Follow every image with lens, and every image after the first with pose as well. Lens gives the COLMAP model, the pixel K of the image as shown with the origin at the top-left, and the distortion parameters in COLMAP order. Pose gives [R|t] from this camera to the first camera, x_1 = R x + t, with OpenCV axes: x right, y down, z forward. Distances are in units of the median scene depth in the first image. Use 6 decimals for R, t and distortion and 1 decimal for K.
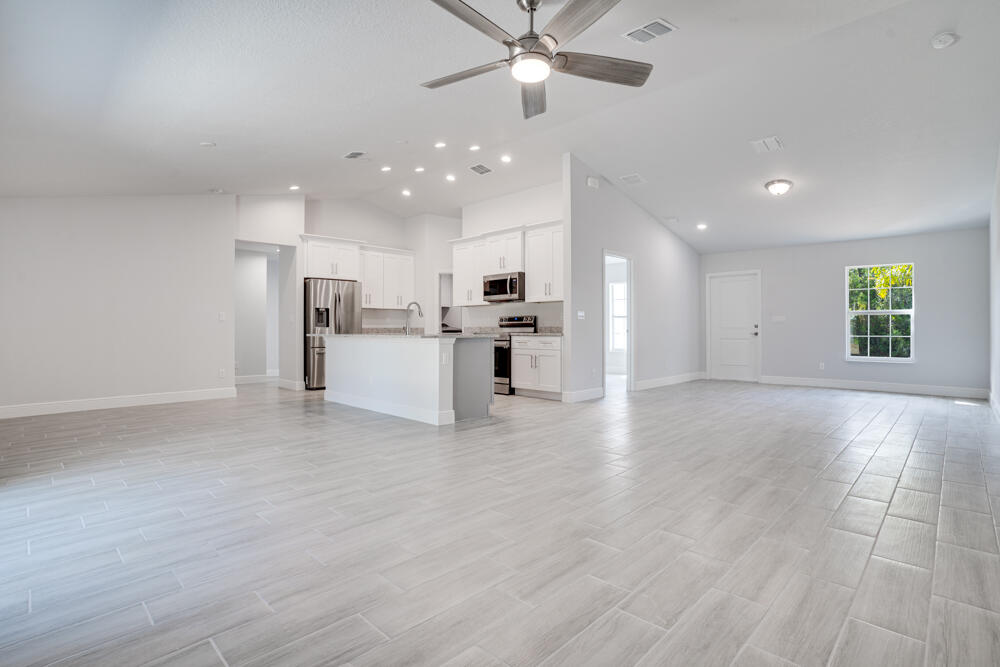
lens RADIAL K [[489.6, 0, 499.6], [0, 489.6, 328.7], [0, 0, 1]] dist [-0.072249, 0.031398]
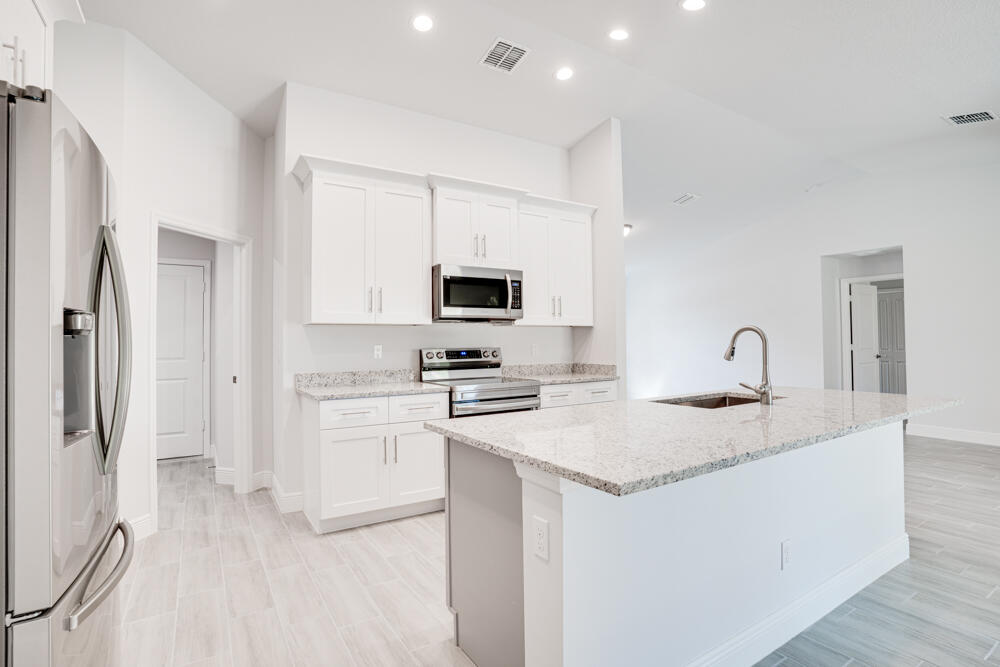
lens RADIAL K [[489.6, 0, 499.6], [0, 489.6, 328.7], [0, 0, 1]] dist [-0.072249, 0.031398]
pose [[0.231111, 0.019822, 0.972725, -0.481553], [0.002058, 0.999780, -0.020862, -0.036106], [-0.972925, 0.006823, 0.231019, 0.846246]]
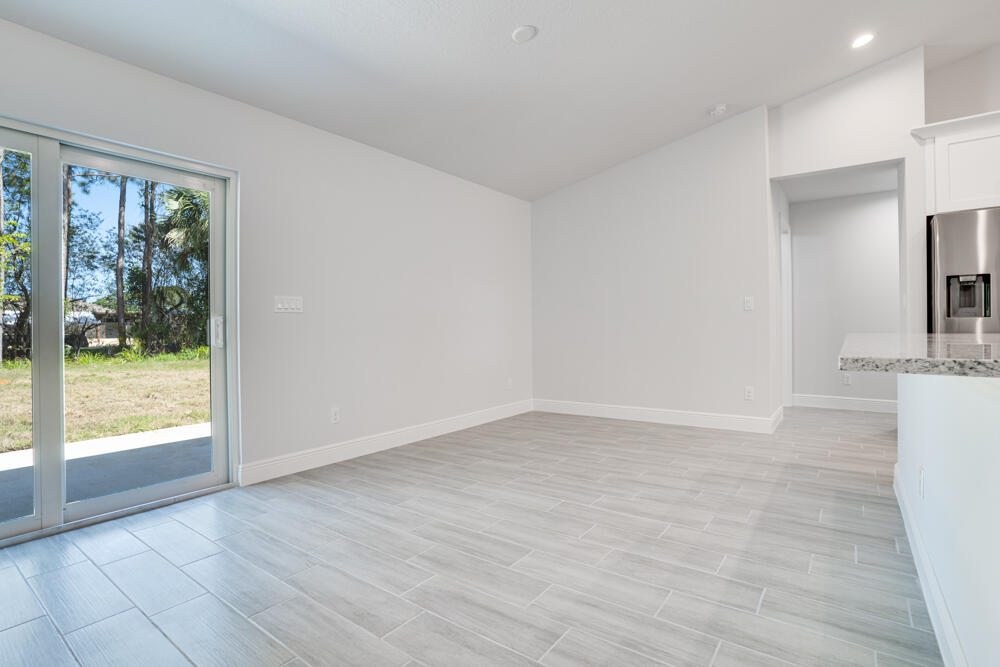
lens RADIAL K [[489.6, 0, 499.6], [0, 489.6, 328.7], [0, 0, 1]] dist [-0.072249, 0.031398]
pose [[0.135242, 0.002108, -0.990810, 0.007854], [0.011147, 0.999931, 0.003649, 0.000826], [0.990750, -0.011538, 0.135209, 0.515398]]
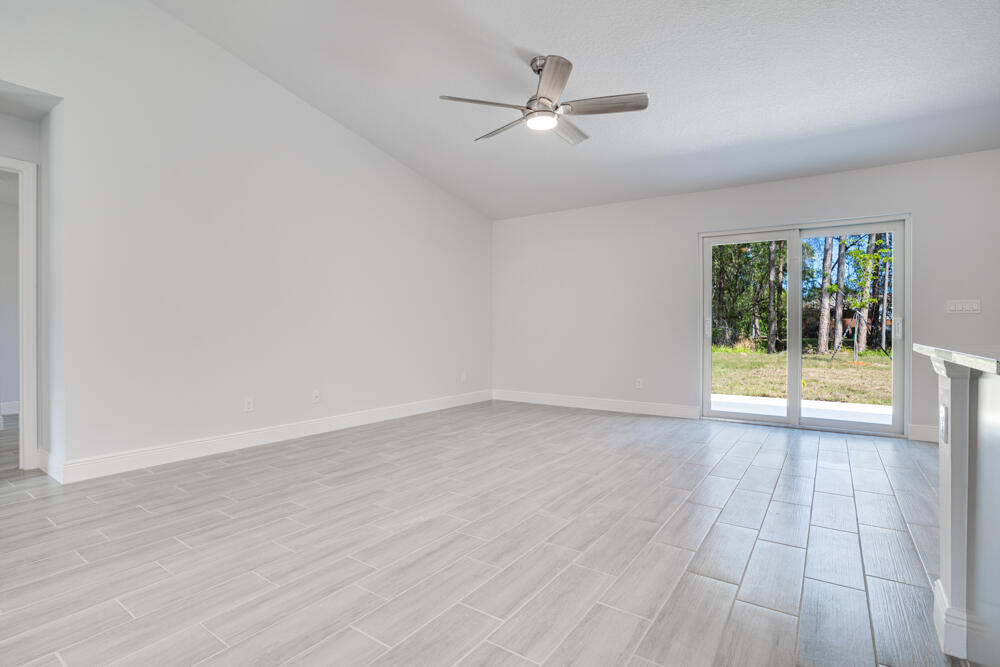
lens RADIAL K [[489.6, 0, 499.6], [0, 489.6, 328.7], [0, 0, 1]] dist [-0.072249, 0.031398]
pose [[-0.986356, 0.002462, -0.164607, 0.138923], [0.002132, 0.999995, 0.002177, 0.000806], [0.164611, 0.001797, -0.986357, 0.806471]]
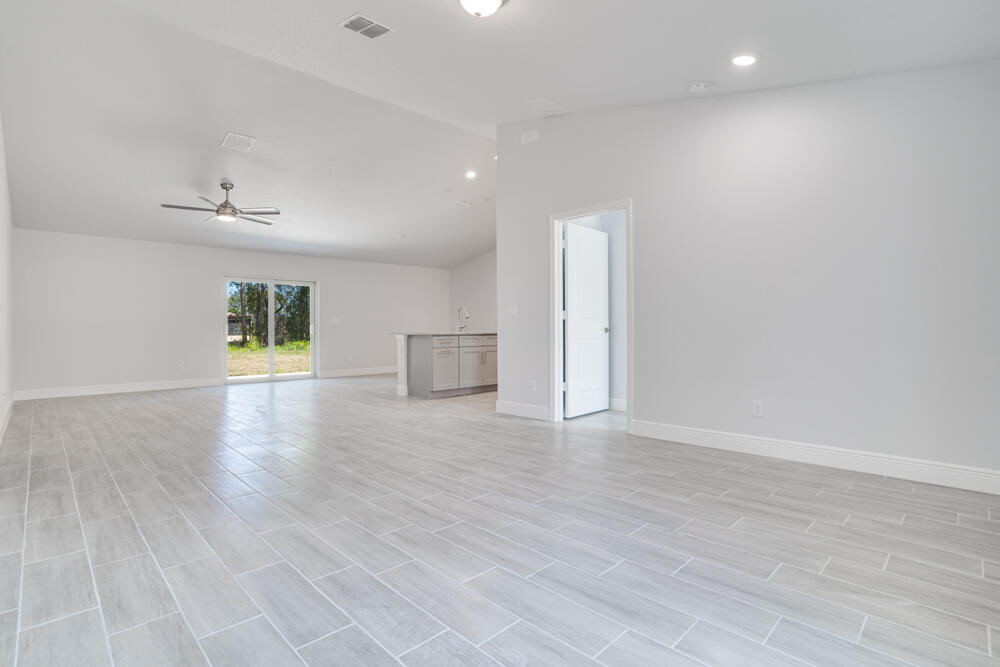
lens RADIAL K [[489.6, 0, 499.6], [0, 489.6, 328.7], [0, 0, 1]] dist [-0.072249, 0.031398]
pose [[-0.017060, 0.000188, -0.999854, 0.842561], [0.006600, 0.999978, 0.000075, 0.002389], [0.999833, -0.006598, -0.017061, 0.848591]]
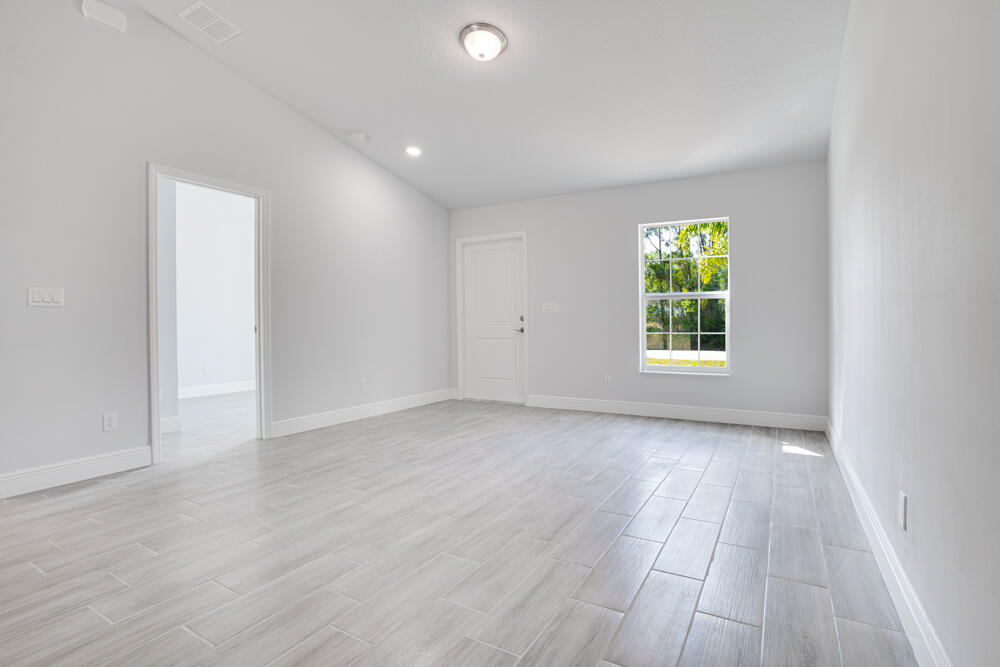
lens RADIAL K [[489.6, 0, 499.6], [0, 489.6, 328.7], [0, 0, 1]] dist [-0.072249, 0.031398]
pose [[0.972062, -0.010399, 0.234495, 0.397388], [0.007465, 0.999882, 0.013396, -0.000604], [-0.234607, -0.011271, 0.972025, 0.412724]]
